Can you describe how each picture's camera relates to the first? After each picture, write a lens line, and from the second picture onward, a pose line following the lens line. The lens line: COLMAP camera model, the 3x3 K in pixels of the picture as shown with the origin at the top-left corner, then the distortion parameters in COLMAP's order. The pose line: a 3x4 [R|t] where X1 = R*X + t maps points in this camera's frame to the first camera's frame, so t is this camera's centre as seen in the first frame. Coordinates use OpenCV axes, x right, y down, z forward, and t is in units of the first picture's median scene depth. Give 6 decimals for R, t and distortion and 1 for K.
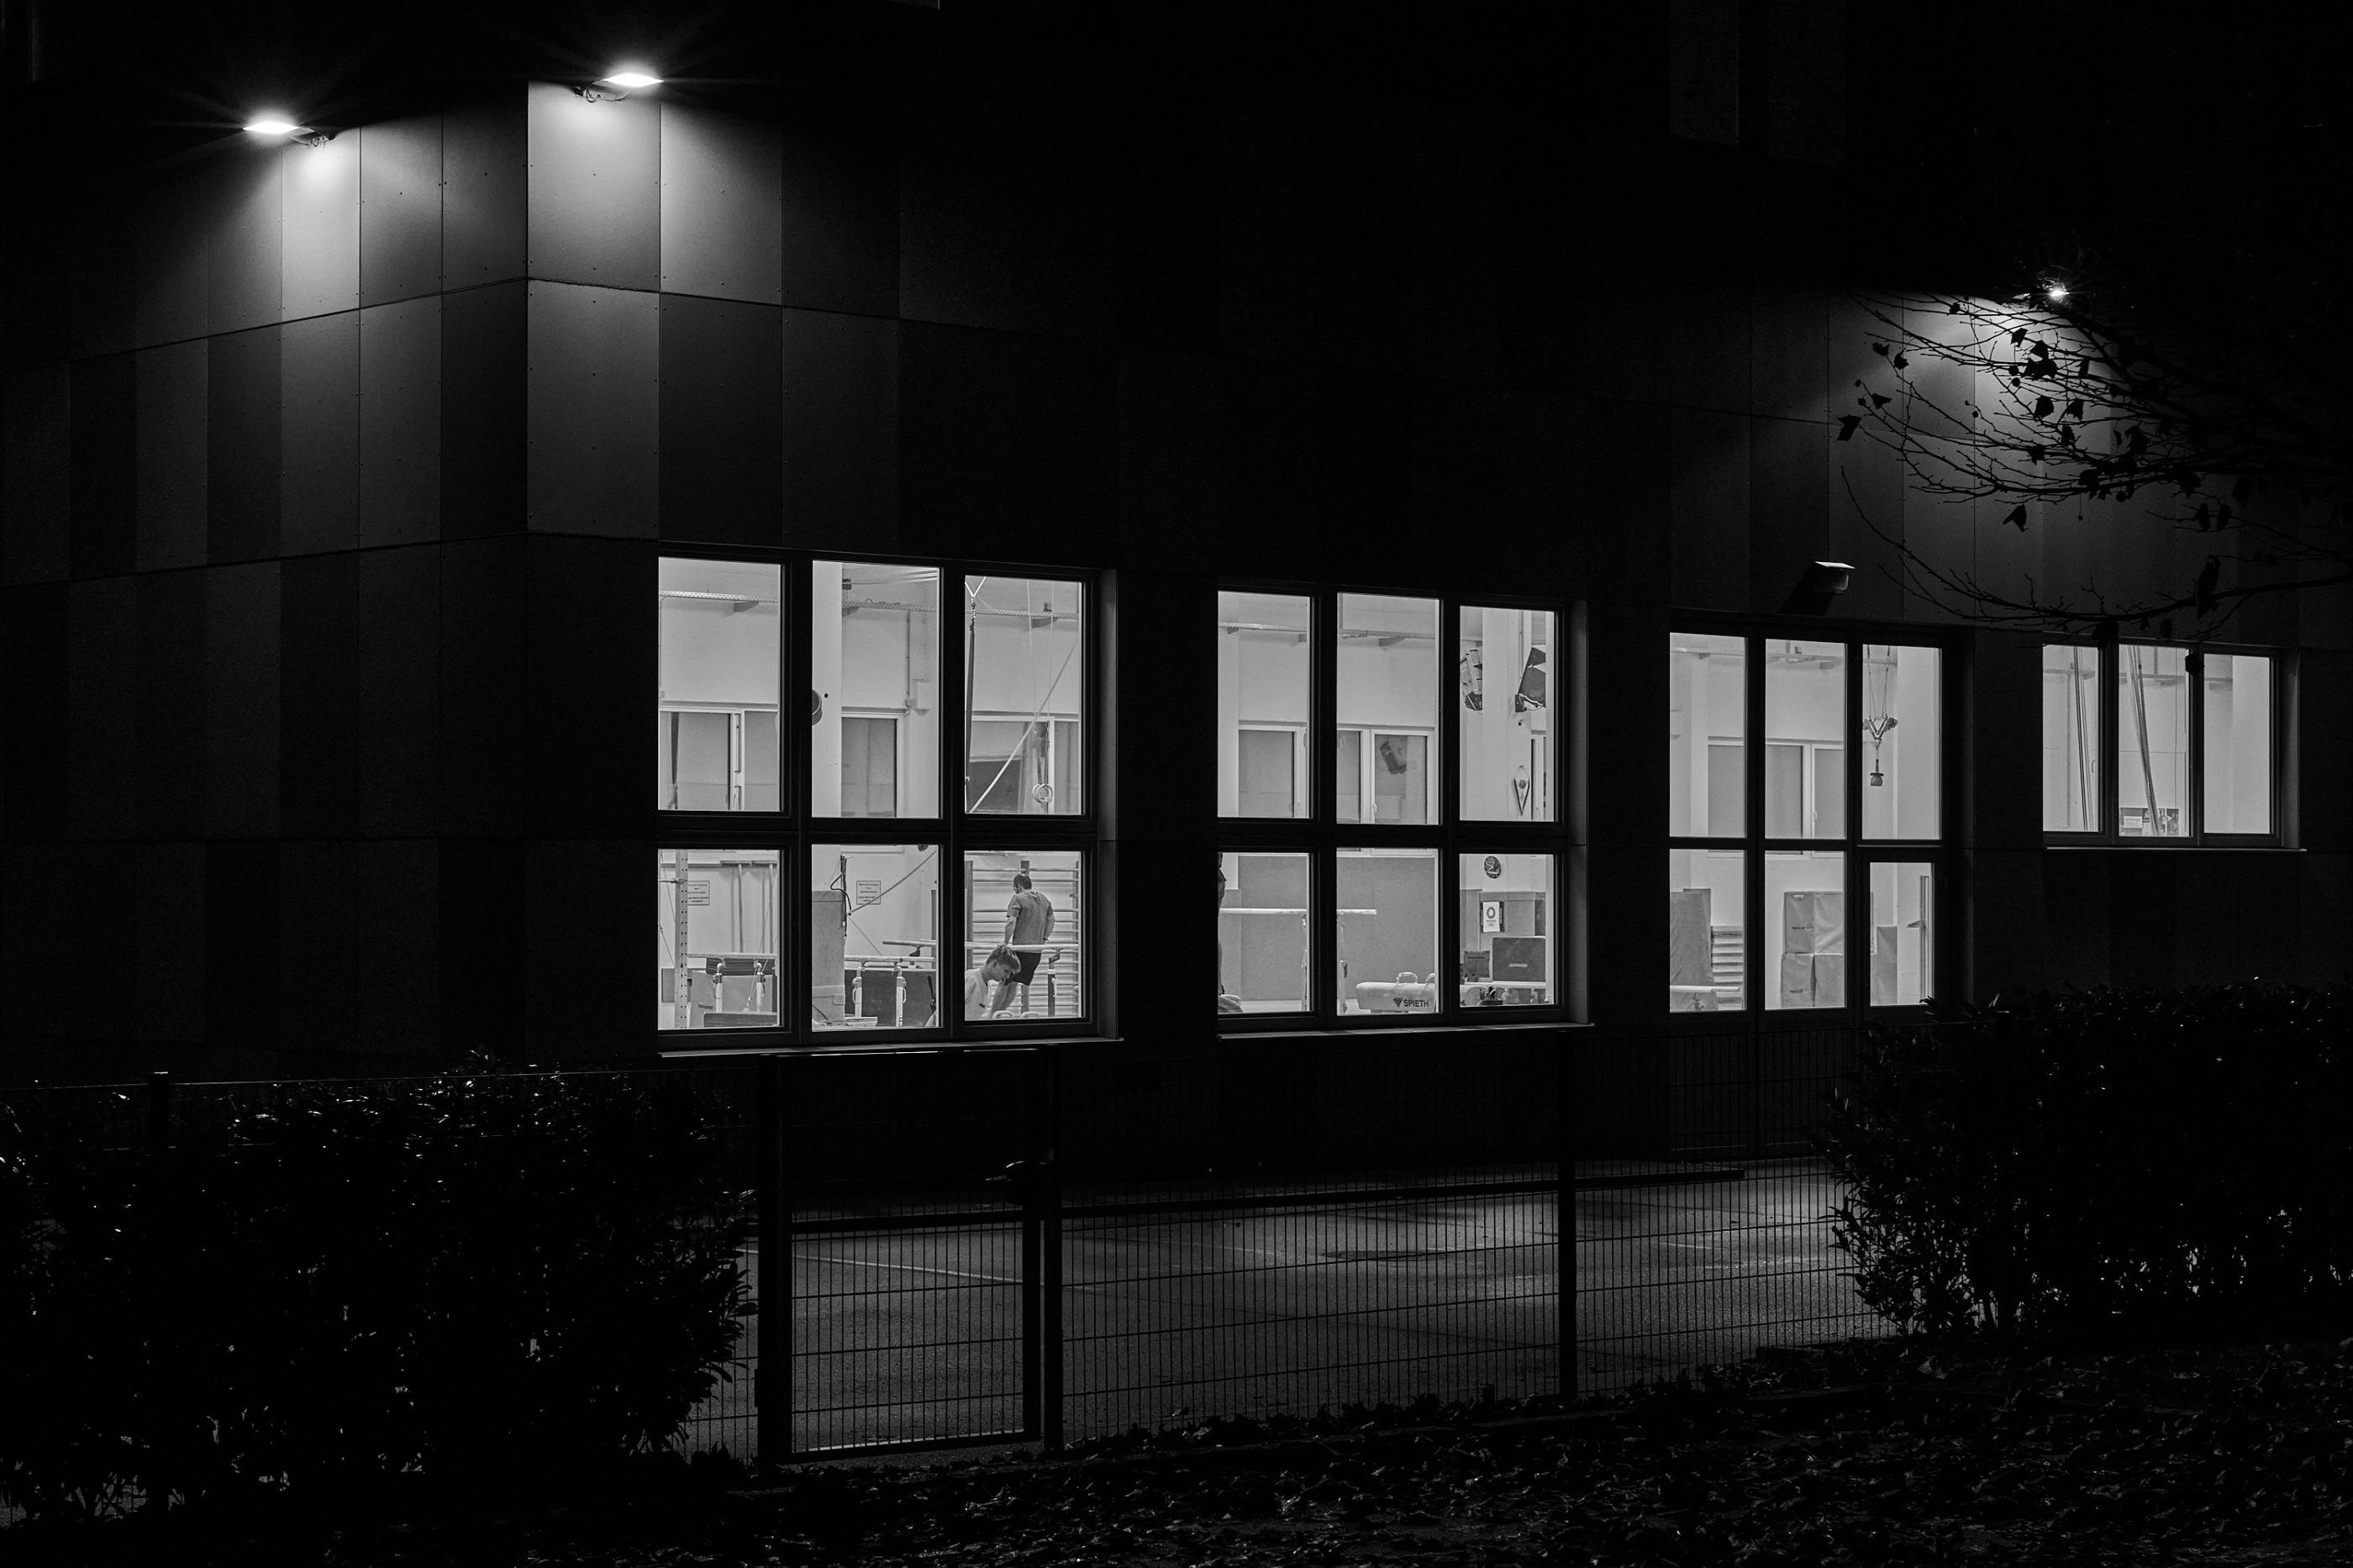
lens RADIAL K [[5421.5, 0, 1176.5], [0, 5421.5, 784.0], [0, 0, 1]] dist [0.052165, -0.002806]
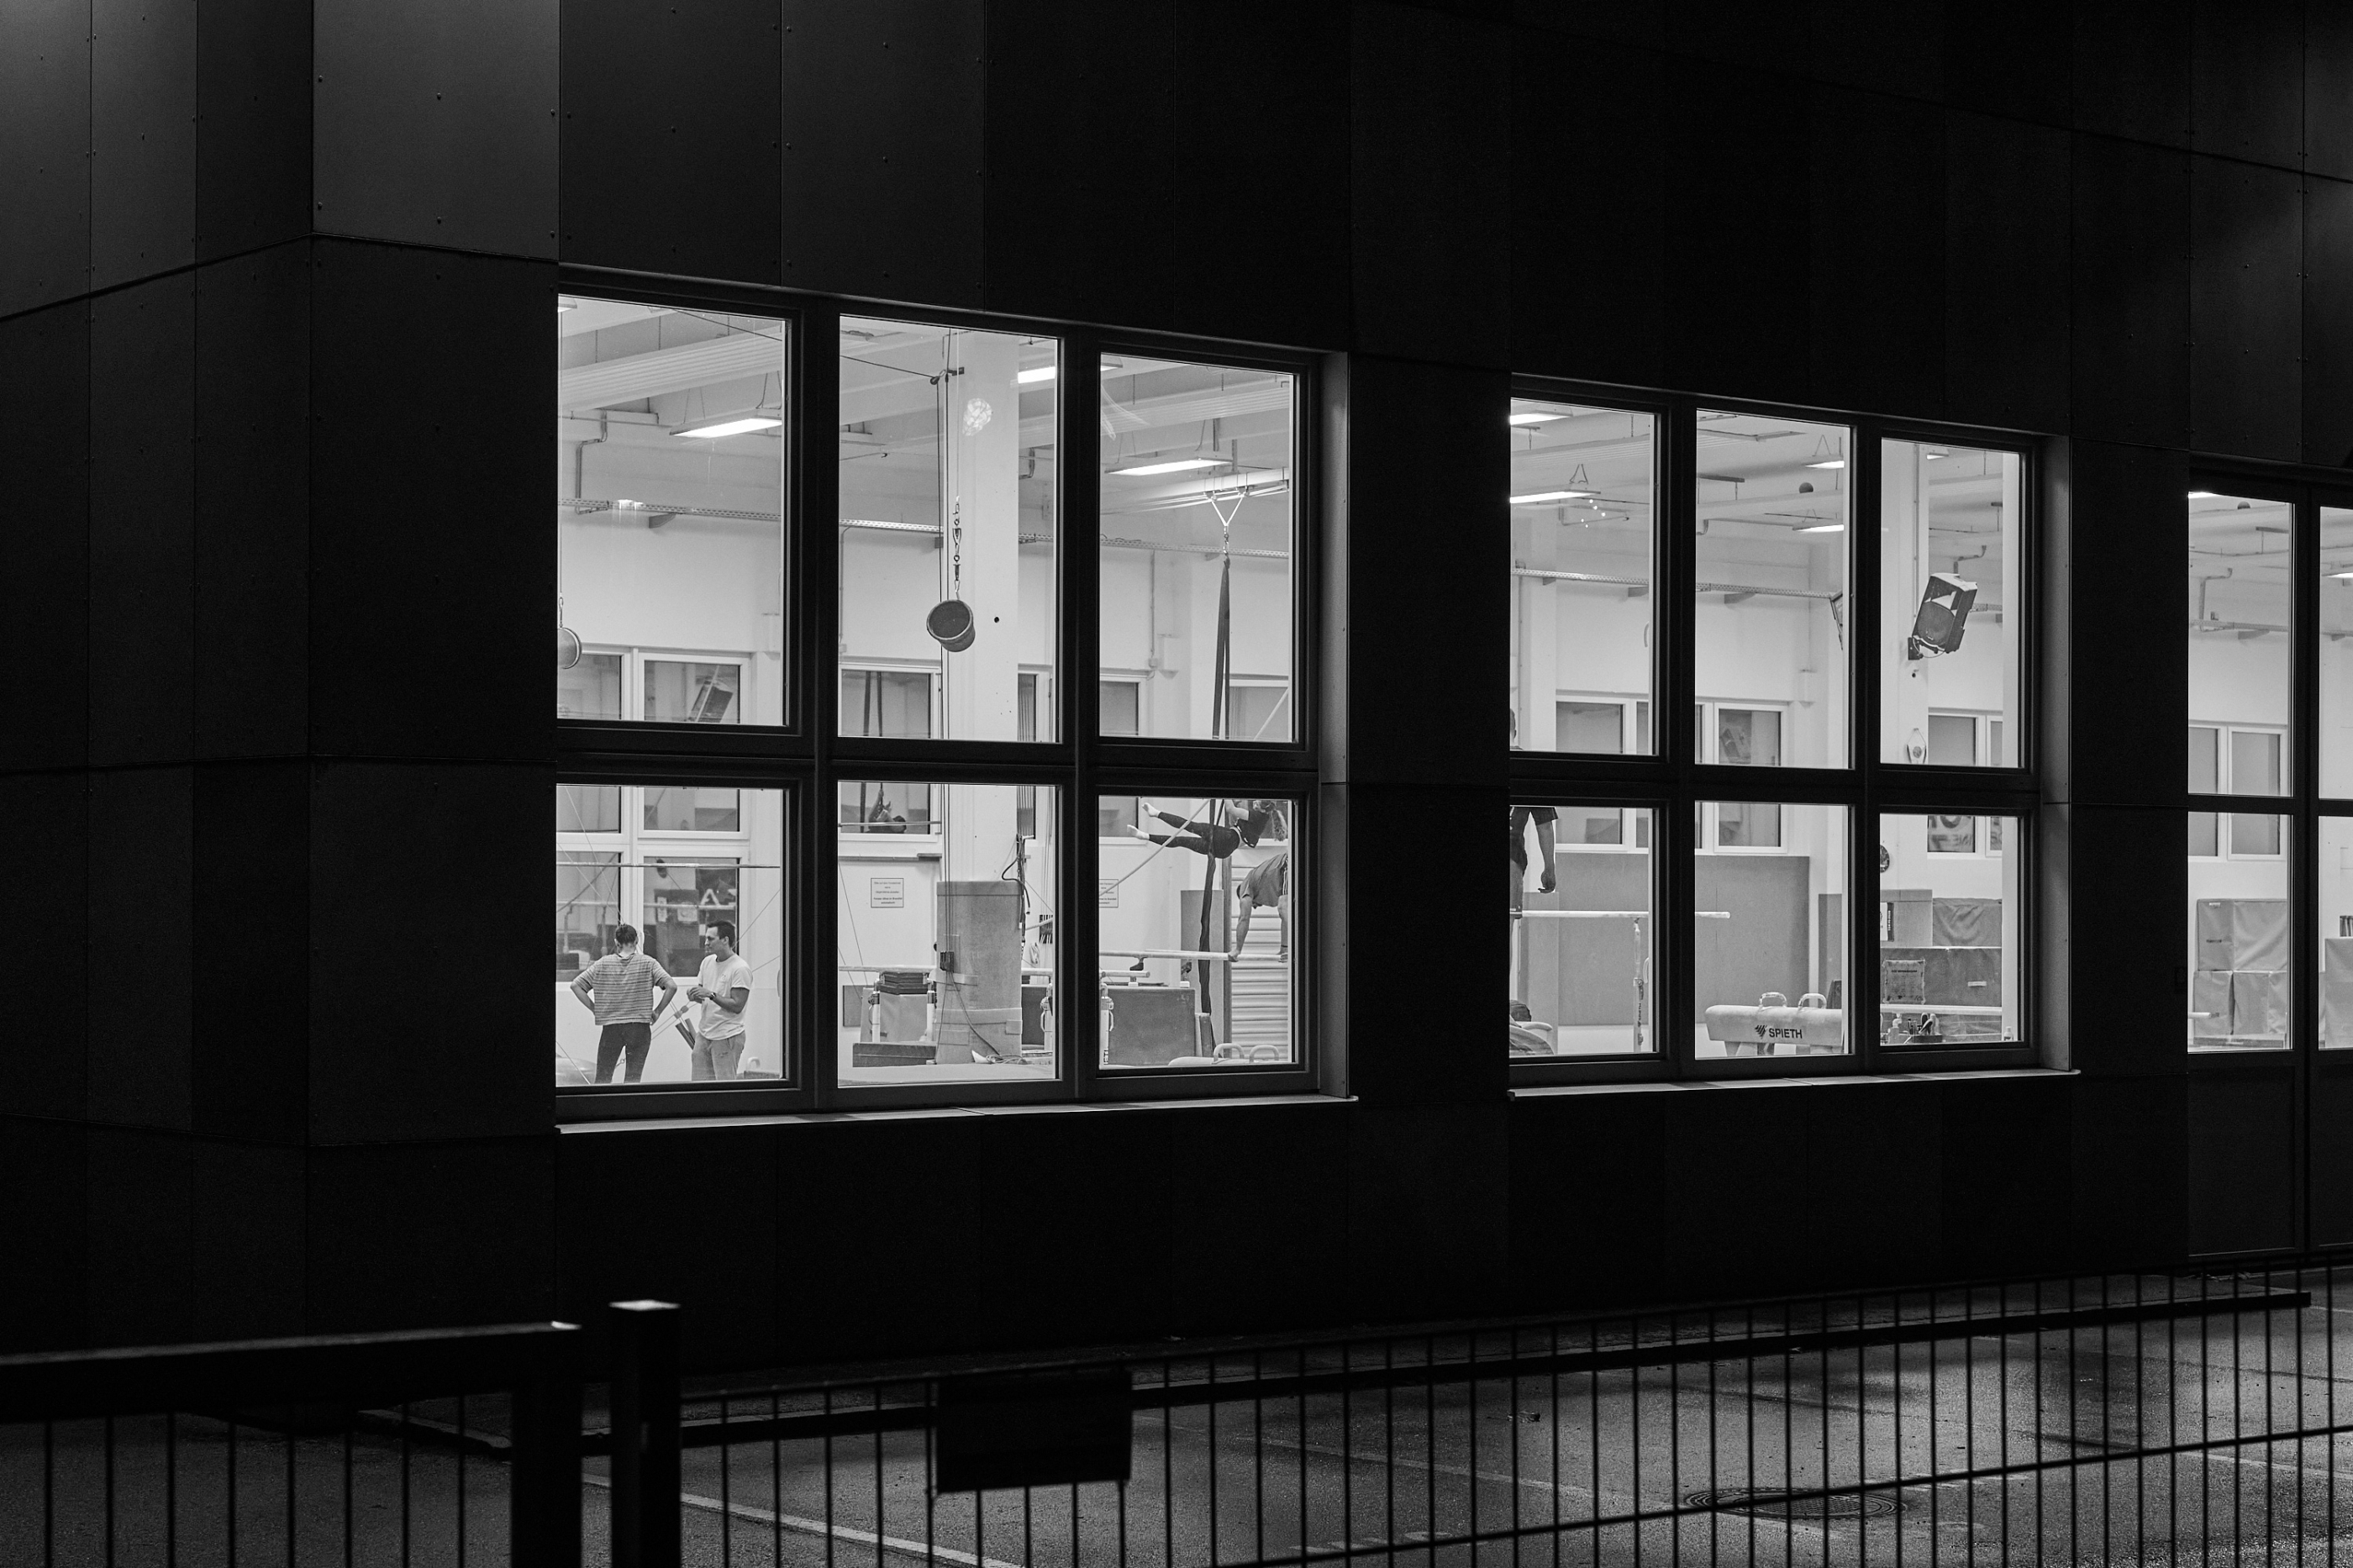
lens RADIAL K [[5435.5, 0, 1237.4], [0, 5435.5, 786.2], [0, 0, 1]] dist [-0.003842, -0.159235]
pose [[0.998825, 0.000578, -0.048459, 0.006150], [-0.000722, 0.999995, -0.002936, 0.011584], [0.048457, 0.002968, 0.998821, 0.335902]]
